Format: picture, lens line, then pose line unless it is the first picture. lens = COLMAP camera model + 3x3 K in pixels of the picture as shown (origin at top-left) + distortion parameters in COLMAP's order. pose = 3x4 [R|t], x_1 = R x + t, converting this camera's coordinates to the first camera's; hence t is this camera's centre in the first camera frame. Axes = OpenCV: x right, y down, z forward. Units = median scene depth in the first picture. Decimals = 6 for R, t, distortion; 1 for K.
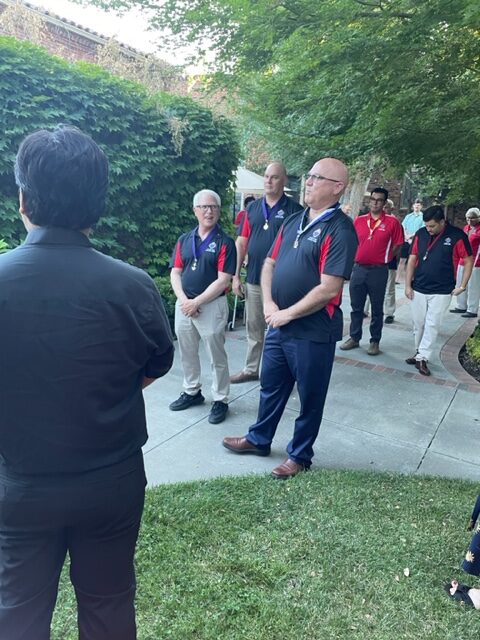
lens RADIAL K [[479.8, 0, 245.6], [0, 479.8, 309.2], [0, 0, 1]] dist [0.059745, -0.090067]
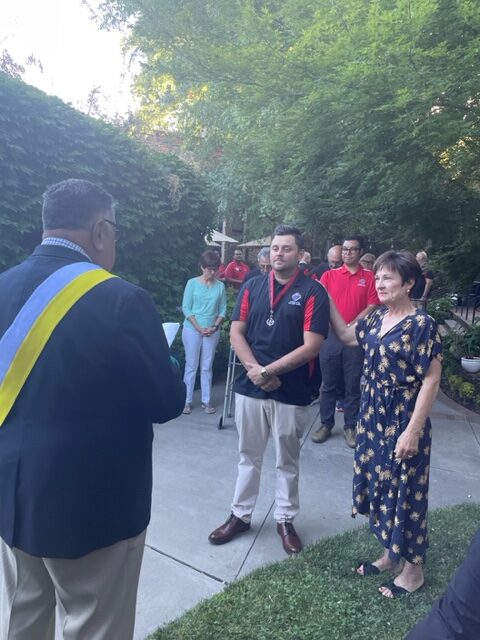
lens RADIAL K [[479.8, 0, 242.5], [0, 479.8, 318.9], [0, 0, 1]] dist [0.059745, -0.090067]
pose [[0.974895, -0.028506, 0.220834, -0.242694], [0.045600, 0.996311, -0.072701, -0.009188], [-0.217947, 0.080946, 0.972598, -0.006018]]
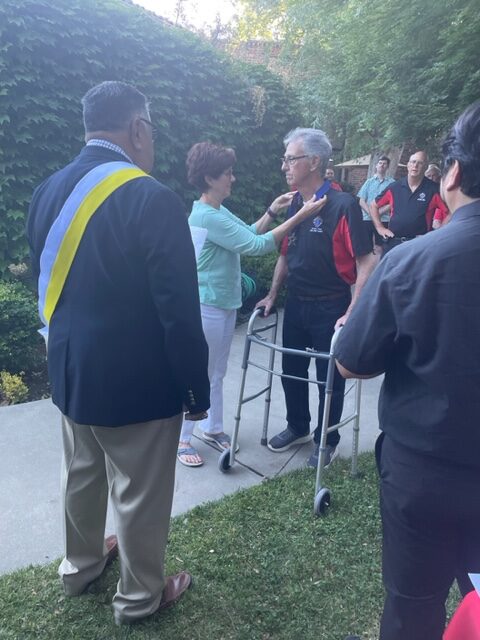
lens RADIAL K [[479.8, 0, 243.0], [0, 479.8, 319.1], [0, 0, 1]] dist [0.059745, -0.090067]
pose [[0.999812, -0.011544, 0.015589, -0.200405], [0.010384, 0.997310, 0.072561, 0.004635], [-0.016384, -0.072386, 0.997242, -0.016542]]
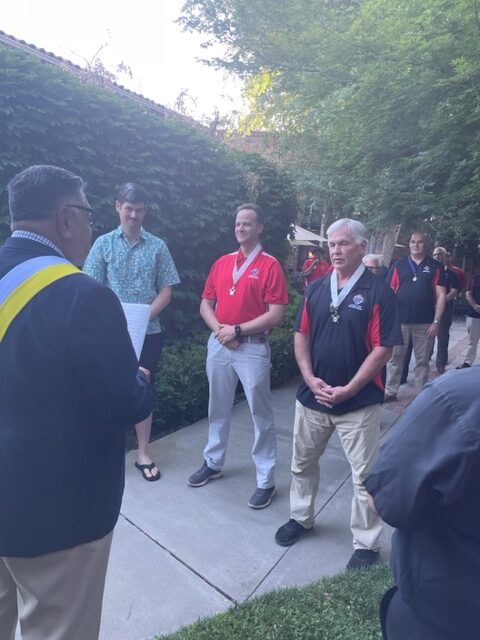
lens RADIAL K [[479.8, 0, 243.6], [0, 479.8, 318.8], [0, 0, 1]] dist [0.059745, -0.090067]
pose [[0.999967, 0.003248, 0.007440, -0.171594], [-0.002655, 0.996918, -0.078412, -0.010468], [-0.007671, 0.078390, 0.996893, 0.013763]]
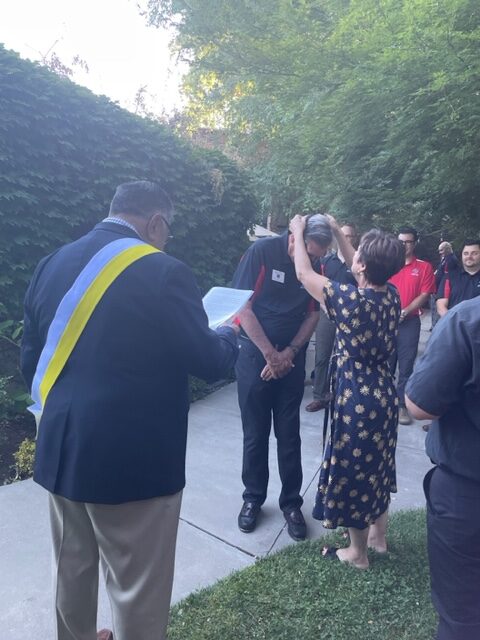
lens RADIAL K [[479.8, 0, 243.3], [0, 479.8, 319.1], [0, 0, 1]] dist [0.059745, -0.090067]
pose [[0.991324, -0.022897, 0.129430, -0.234940], [0.032268, 0.996971, -0.070769, 0.003887], [-0.127418, 0.074332, 0.989060, -0.018498]]
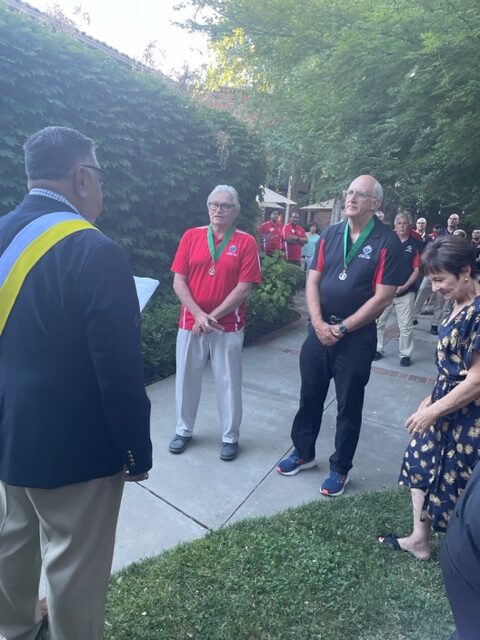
lens RADIAL K [[479.8, 0, 244.7], [0, 479.8, 319.2], [0, 0, 1]] dist [0.059745, -0.090067]
pose [[0.996416, 0.010940, 0.083883, -0.182113], [-0.010963, 0.999940, -0.000183, -0.003637], [-0.083880, -0.000737, 0.996476, -0.013612]]
